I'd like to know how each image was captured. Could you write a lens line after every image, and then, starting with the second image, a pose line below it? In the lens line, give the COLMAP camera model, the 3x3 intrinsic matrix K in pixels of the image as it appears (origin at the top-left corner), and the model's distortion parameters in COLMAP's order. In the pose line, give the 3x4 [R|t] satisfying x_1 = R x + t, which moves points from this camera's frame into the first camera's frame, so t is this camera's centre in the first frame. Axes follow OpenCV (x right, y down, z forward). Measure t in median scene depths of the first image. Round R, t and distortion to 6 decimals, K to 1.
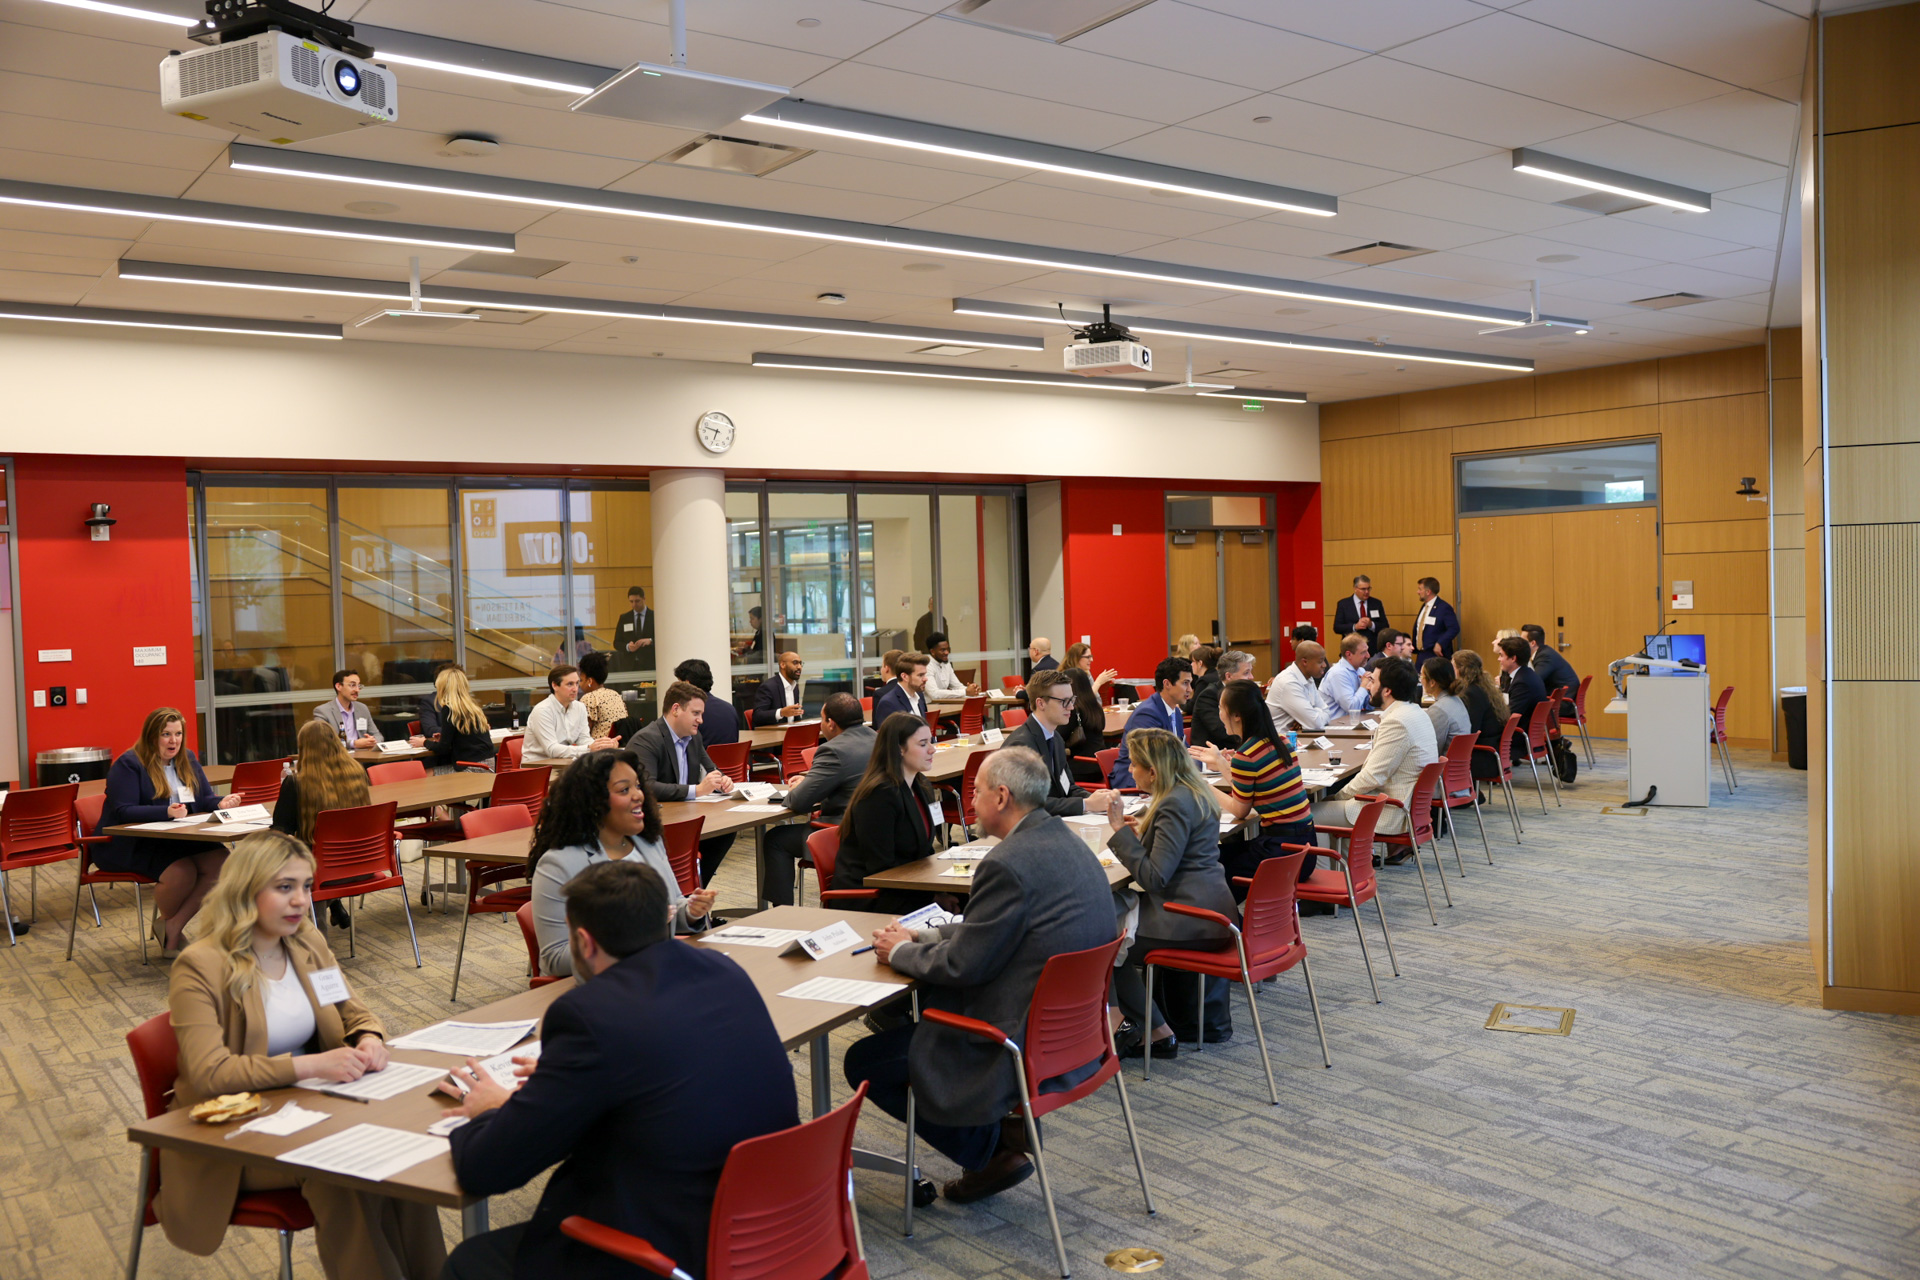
lens RADIAL K [[1646.2, 0, 990.8], [0, 1646.2, 642.4], [0, 0, 1]] dist [0.001897, -0.002018]
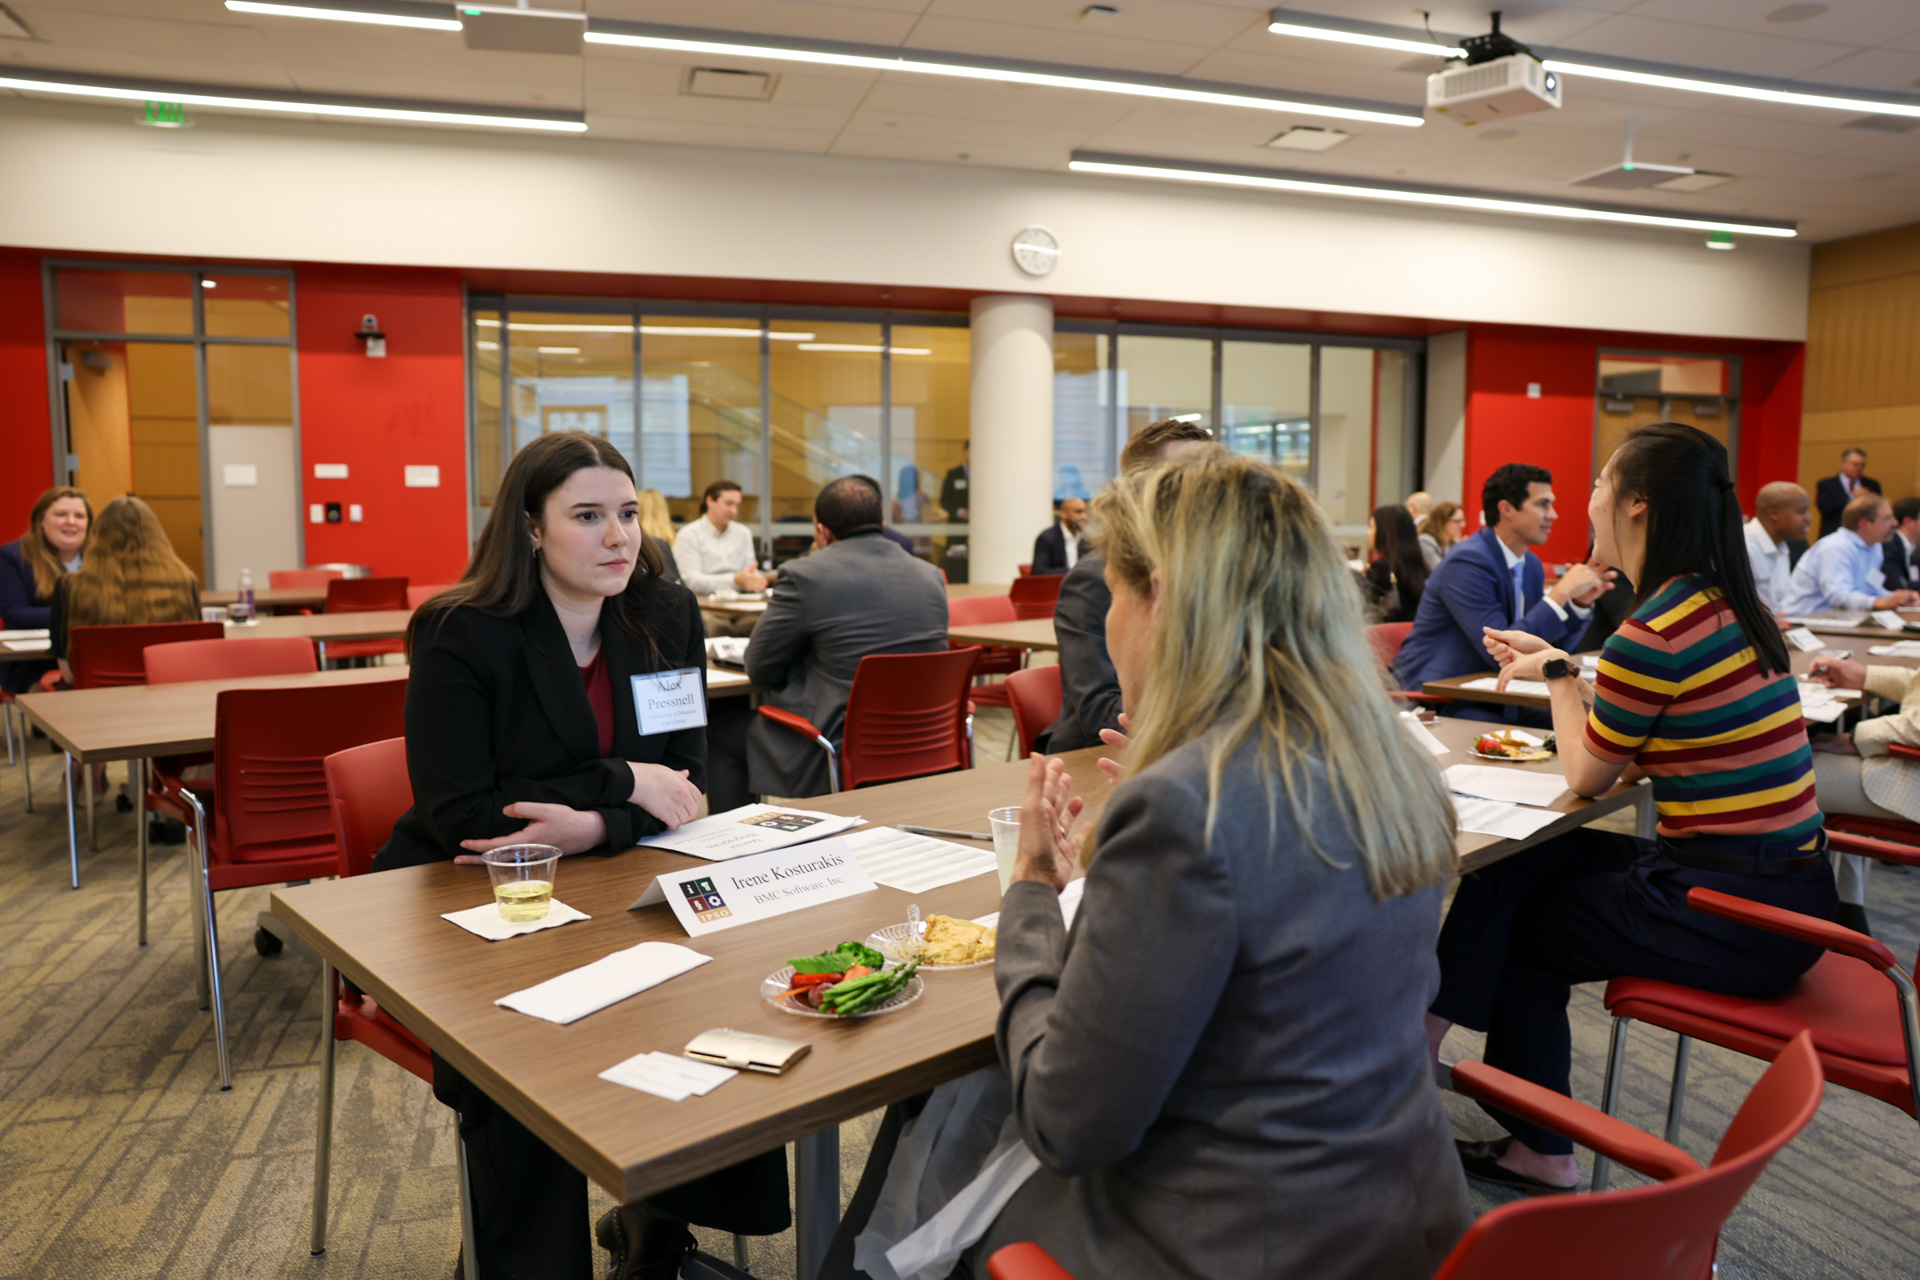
lens RADIAL K [[1298.1, 0, 969.0], [0, 1298.1, 640.3], [0, 0, 1]] dist [-0.112173, 0.086235]
pose [[0.931782, 0.068767, -0.356444, 0.051781], [-0.044004, 0.996049, 0.077133, 0.024356], [0.360340, -0.056186, 0.931127, 0.301750]]
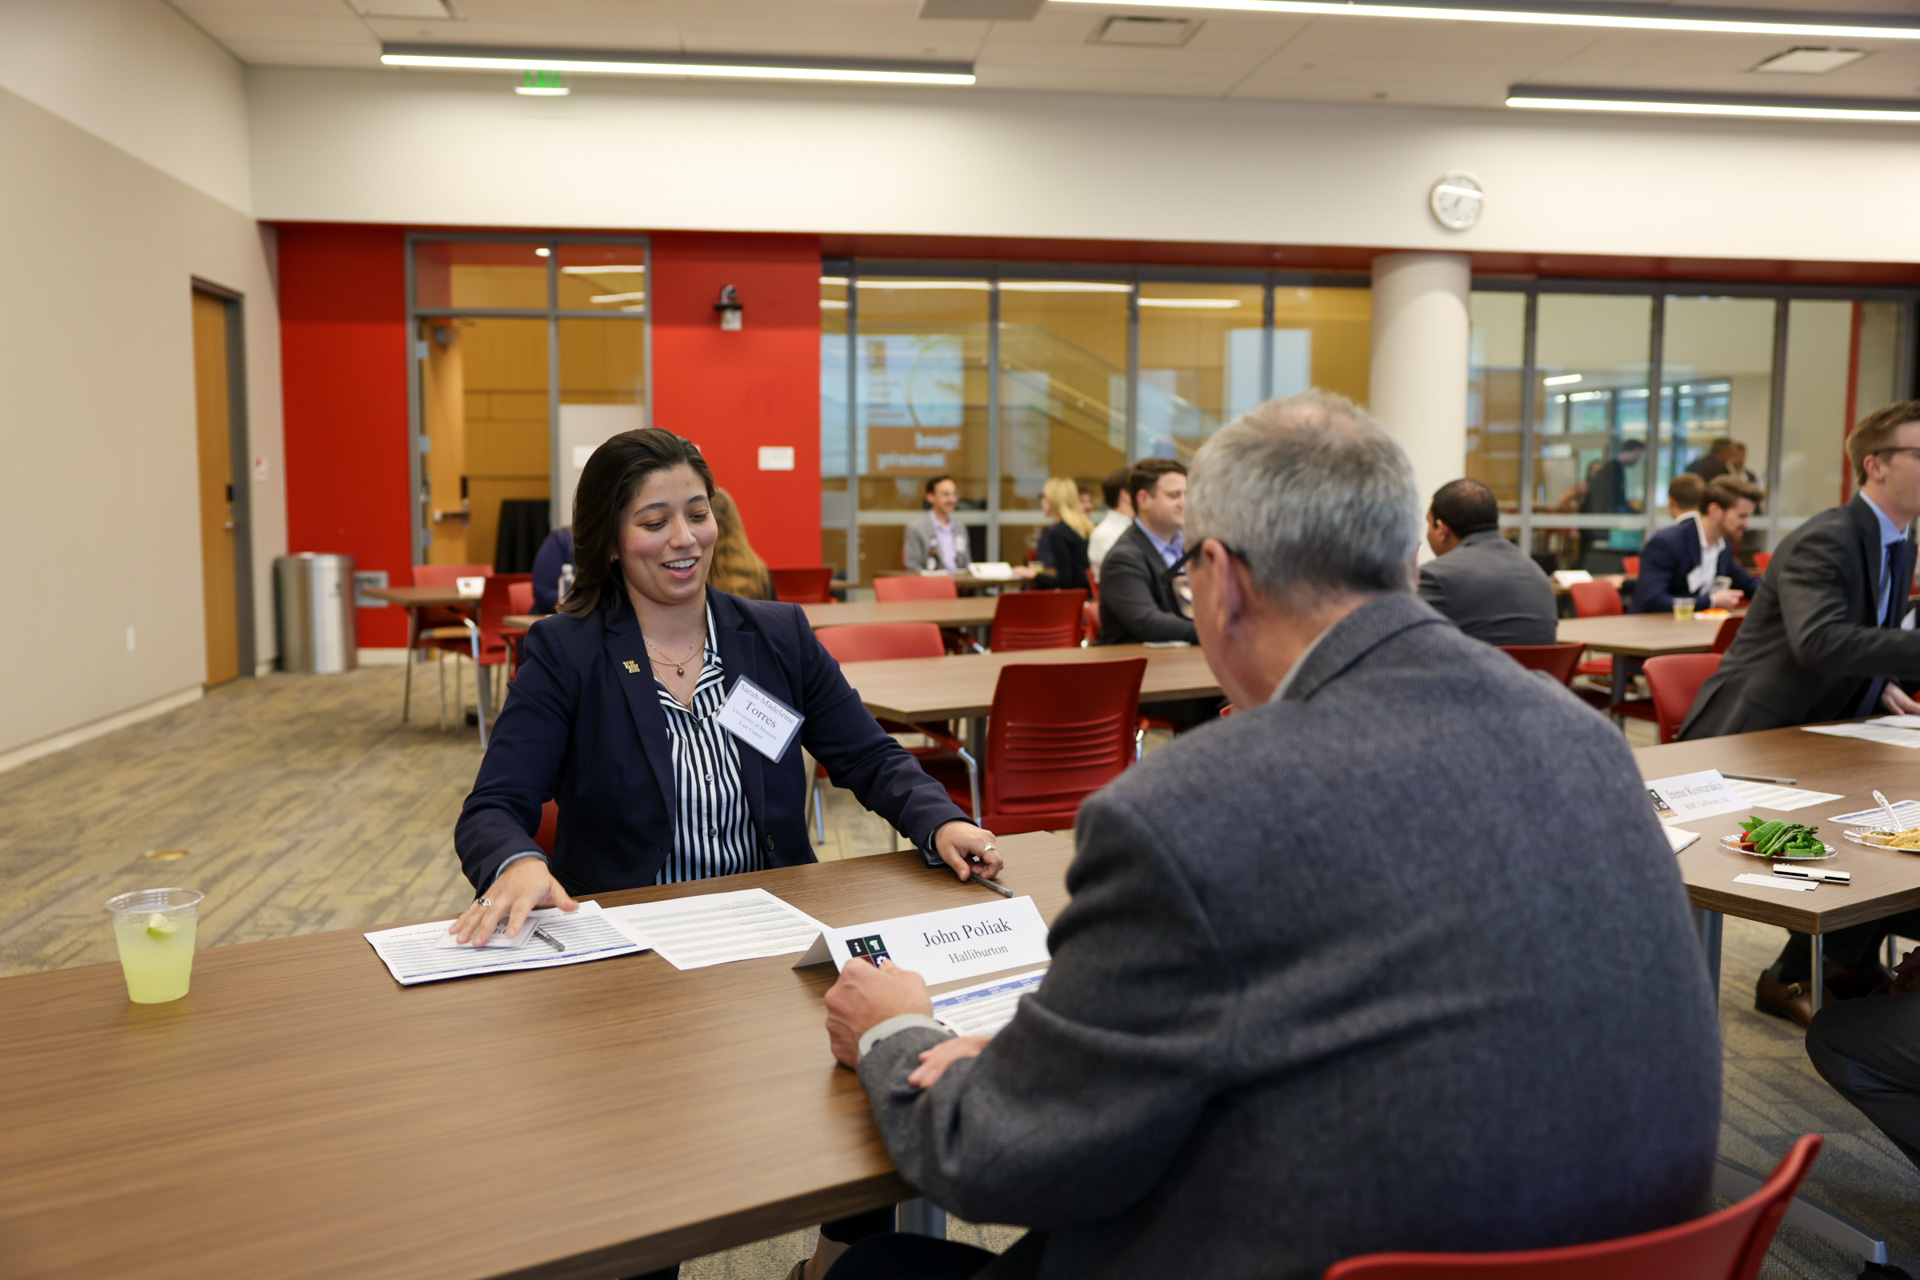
lens RADIAL K [[1628.7, 0, 960.0], [0, 1628.7, 640.0], [0, 0, 1]] dist [-0.084224, 0.109829]
pose [[0.859721, 0.080419, -0.504394, 0.024430], [-0.048562, 0.995923, 0.076015, 0.025672], [0.508451, -0.040858, 0.860121, 0.209419]]
